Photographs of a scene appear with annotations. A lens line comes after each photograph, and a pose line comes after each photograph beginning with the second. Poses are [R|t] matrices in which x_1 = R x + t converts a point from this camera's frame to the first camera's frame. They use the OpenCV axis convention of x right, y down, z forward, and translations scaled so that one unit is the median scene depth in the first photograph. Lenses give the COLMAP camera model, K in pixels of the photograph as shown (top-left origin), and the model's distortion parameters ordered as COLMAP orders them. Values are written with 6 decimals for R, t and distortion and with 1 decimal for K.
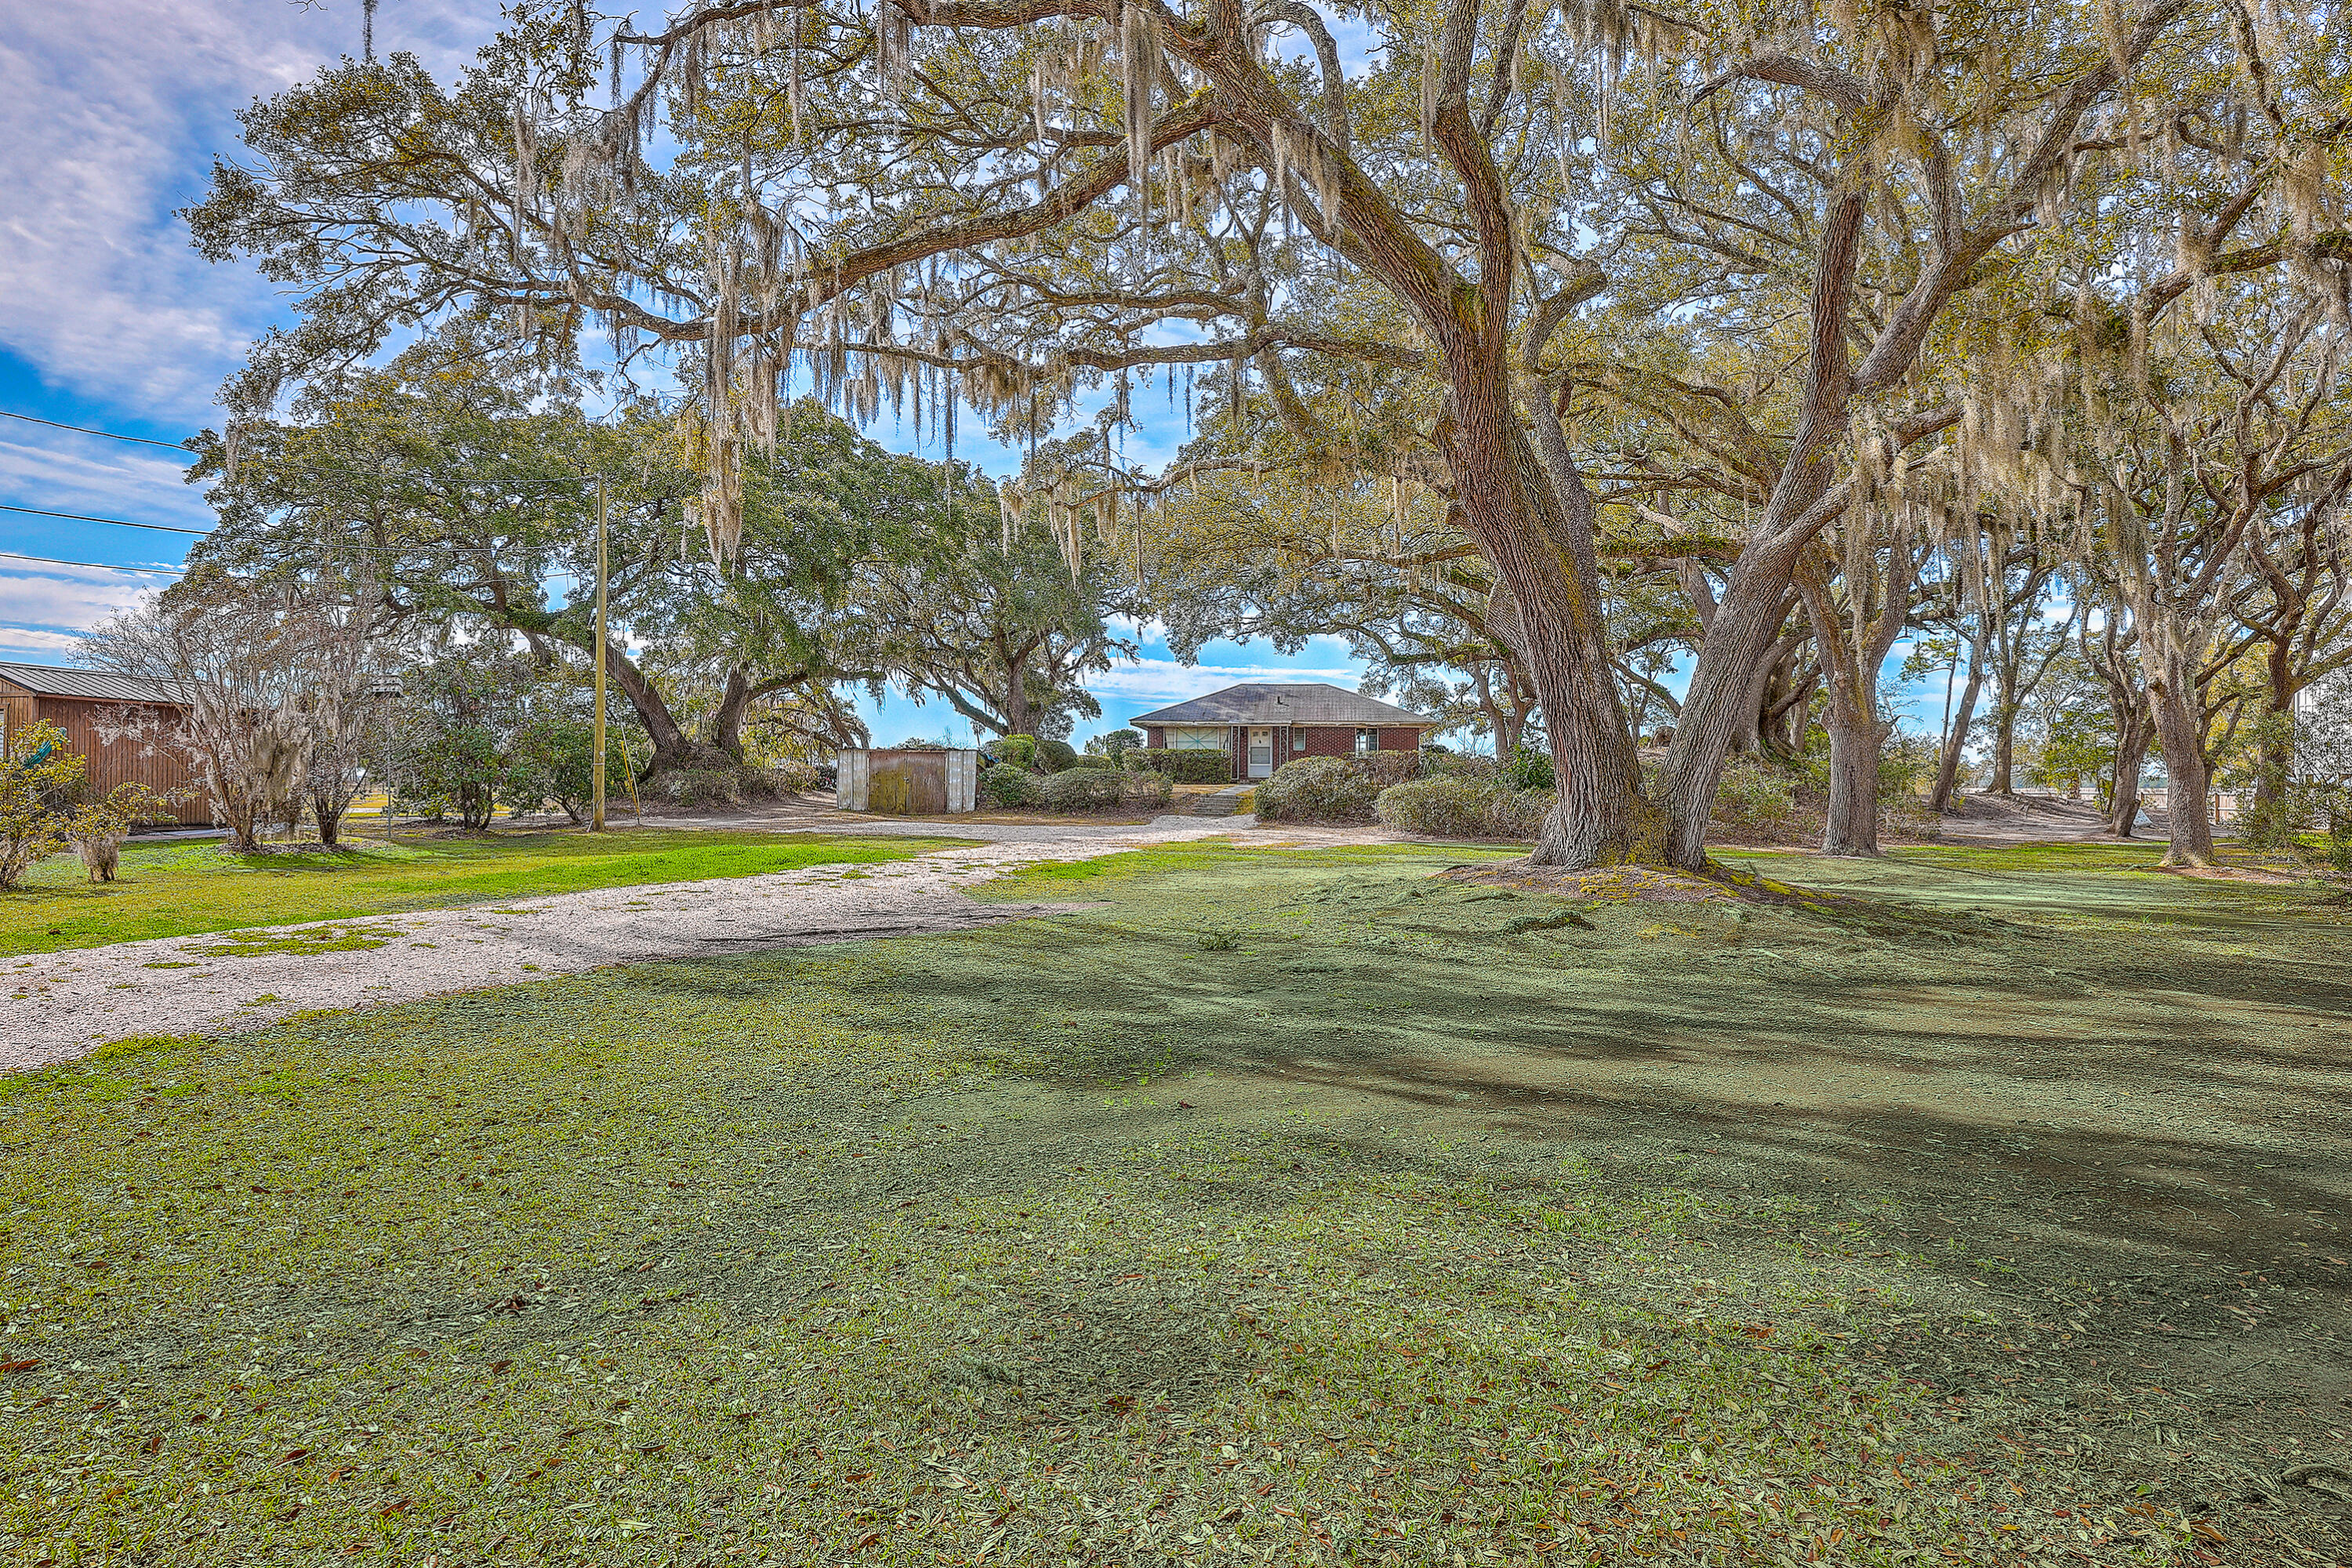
lens RADIAL K [[1367.4, 0, 1170.8], [0, 1367.4, 777.4], [0, 0, 1]] dist [0.003630, 0.000659]
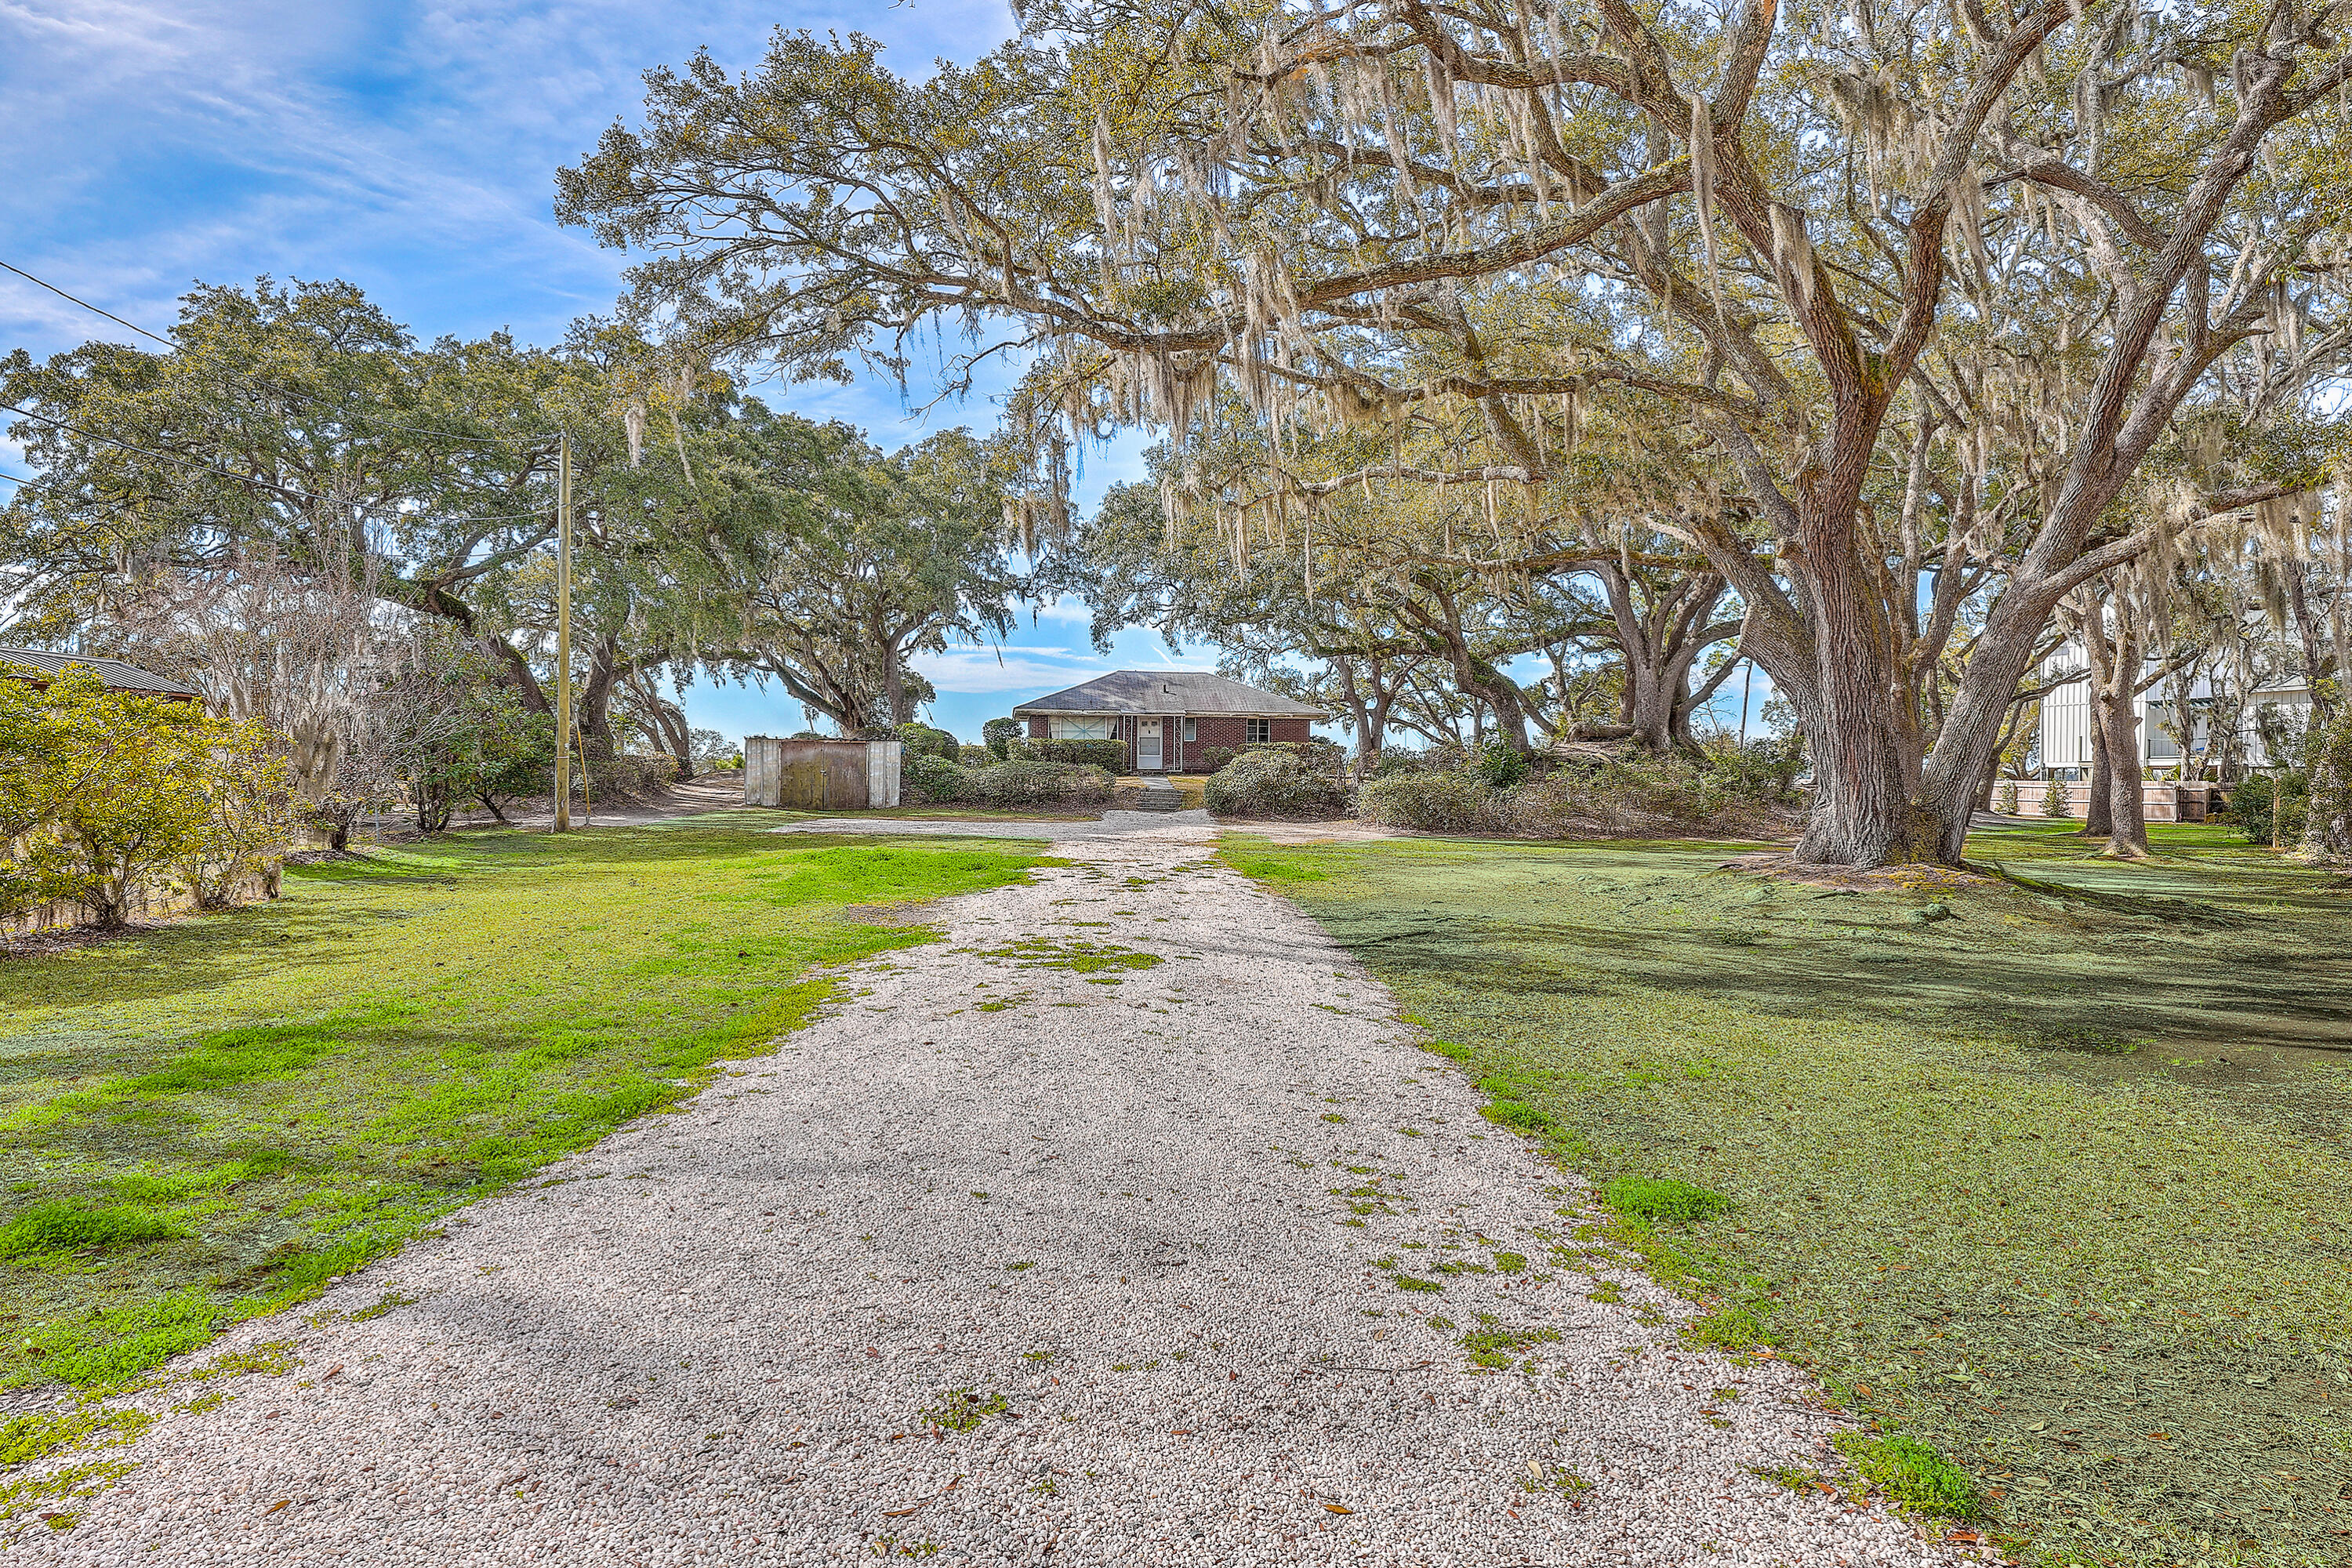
lens RADIAL K [[1473.3, 0, 1171.8], [0, 1473.3, 784.3], [0, 0, 1]] dist [0.004033, 0.000355]
pose [[0.976509, 0.000276, 0.215476, -0.145378], [-0.003509, 0.999887, 0.014625, -0.004745], [-0.215447, -0.015038, 0.976400, -0.016727]]
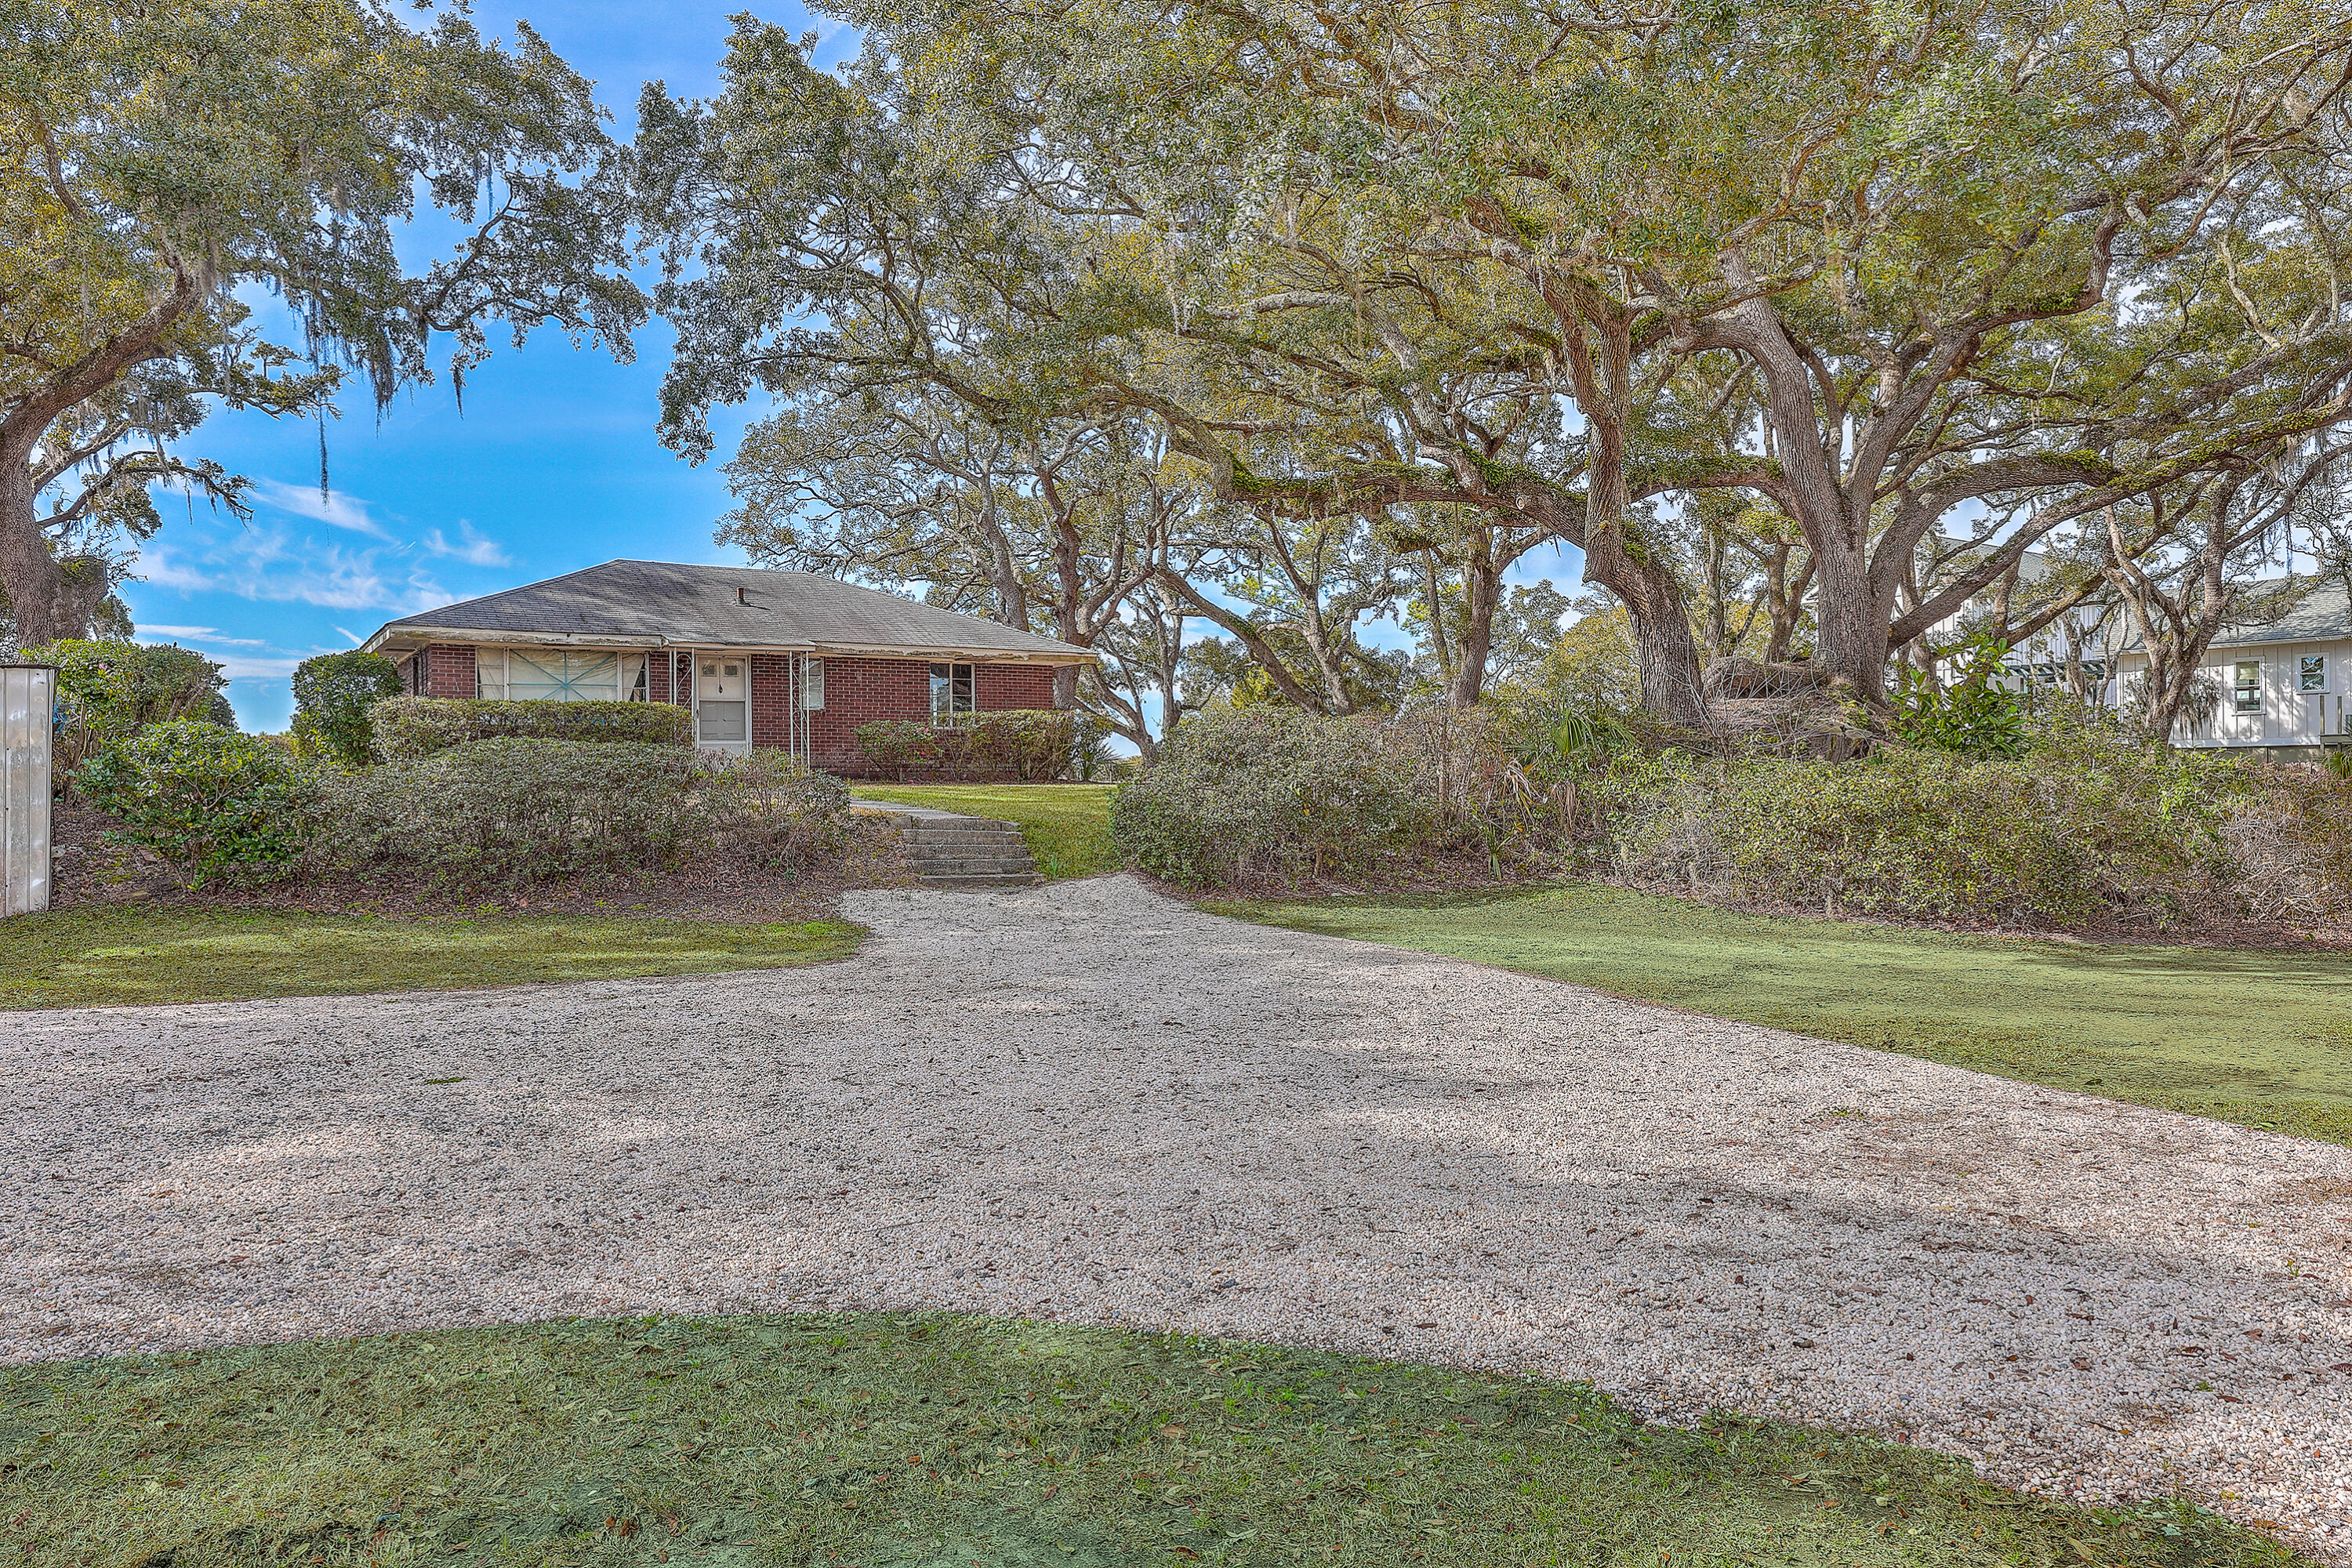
lens RADIAL K [[1598.7, 0, 1180.3], [0, 1598.7, 794.3], [0, 0, 1]] dist [0.000169, -0.002323]
pose [[0.793942, -0.018397, 0.607715, -0.127533], [0.011310, 0.999816, 0.015492, 0.000773], [-0.607889, -0.005427, 0.794004, 0.522608]]
